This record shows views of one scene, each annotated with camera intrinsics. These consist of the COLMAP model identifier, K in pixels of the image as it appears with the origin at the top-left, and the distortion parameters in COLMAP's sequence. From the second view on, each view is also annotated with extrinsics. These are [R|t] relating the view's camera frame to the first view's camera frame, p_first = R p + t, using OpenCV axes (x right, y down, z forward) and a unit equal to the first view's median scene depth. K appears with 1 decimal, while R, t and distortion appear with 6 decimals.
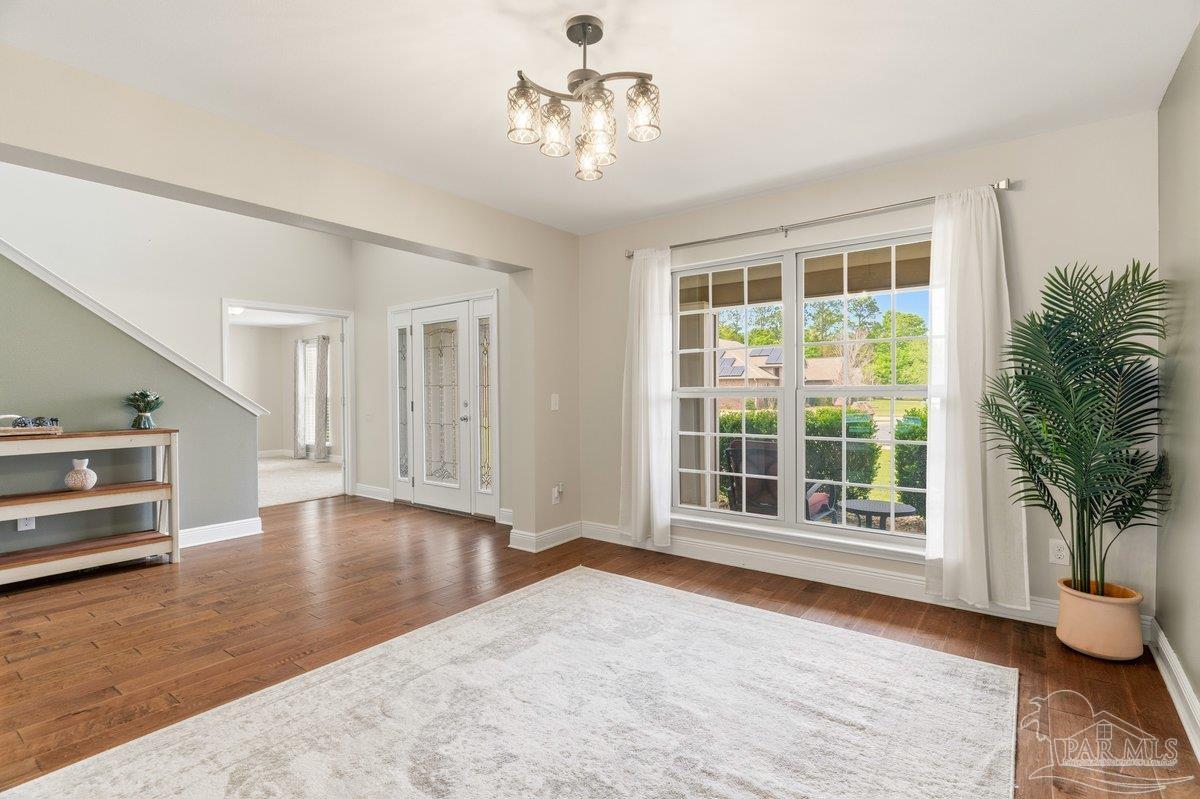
lens RADIAL K [[554.2, 0, 595.5], [0, 554.2, 399.5], [0, 0, 1]] dist [0.001623, 0.000596]
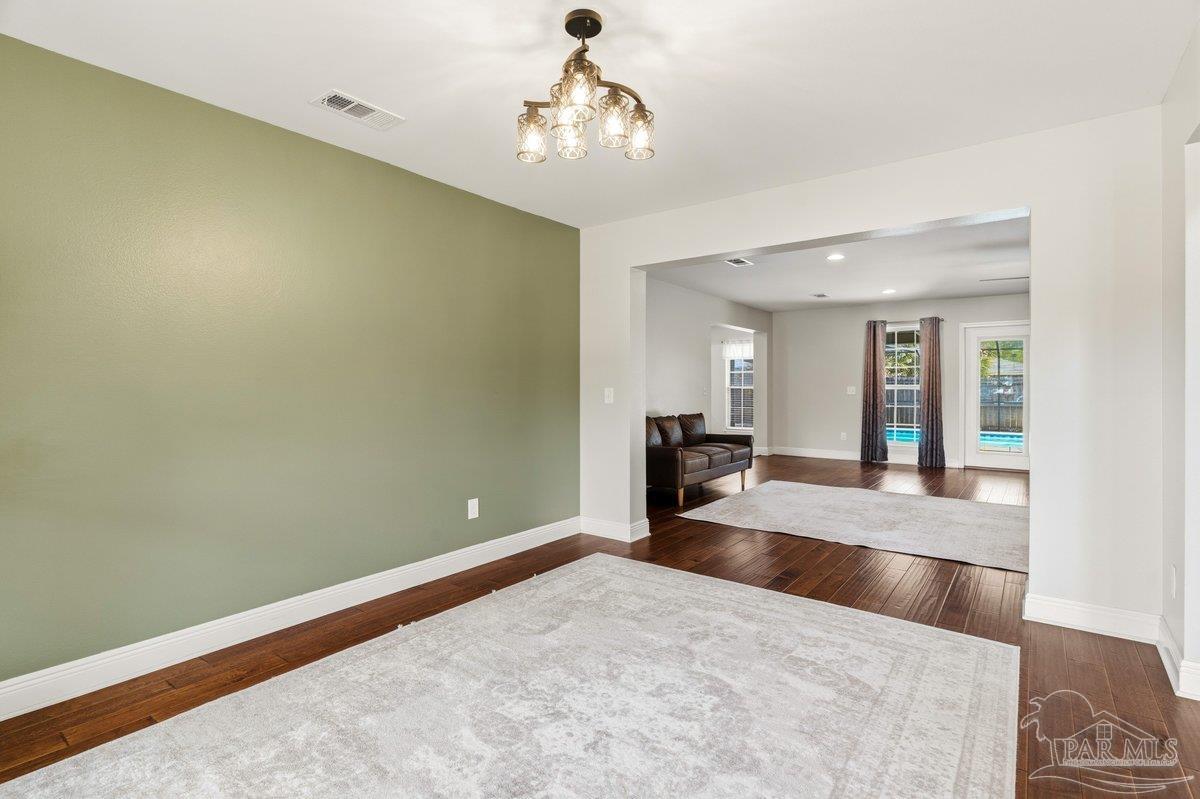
lens RADIAL K [[554.2, 0, 592.0], [0, 554.2, 389.9], [0, 0, 1]] dist [0.001623, 0.000596]
pose [[-0.999931, 0.007656, 0.008935, -0.031575], [0.007833, 0.999771, 0.019907, -0.022016], [-0.008781, 0.019976, -0.999762, 1.767117]]
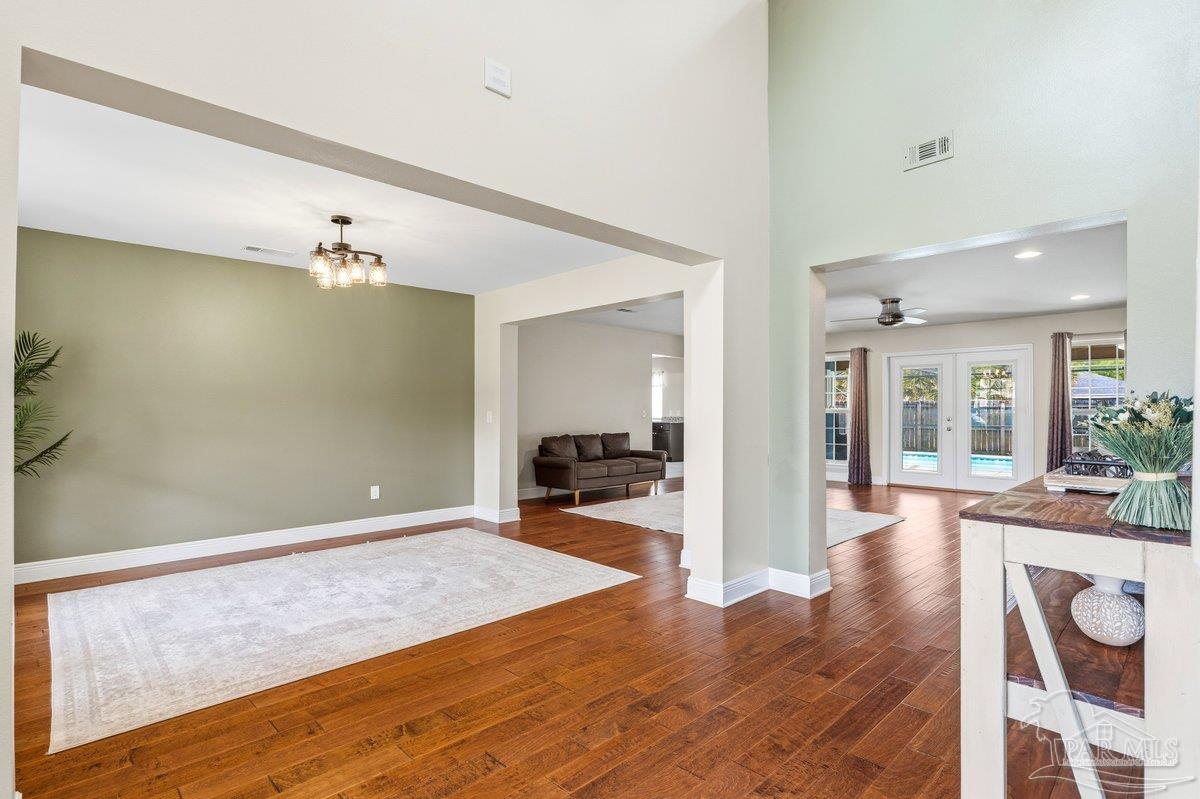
lens RADIAL K [[554.2, 0, 590.3], [0, 554.2, 409.0], [0, 0, 1]] dist [0.001623, 0.000596]
pose [[-0.987249, 0.008624, 0.158951, -1.017122], [0.010224, 0.999905, 0.009250, -0.022465], [-0.158856, 0.010757, -0.987243, 2.413951]]
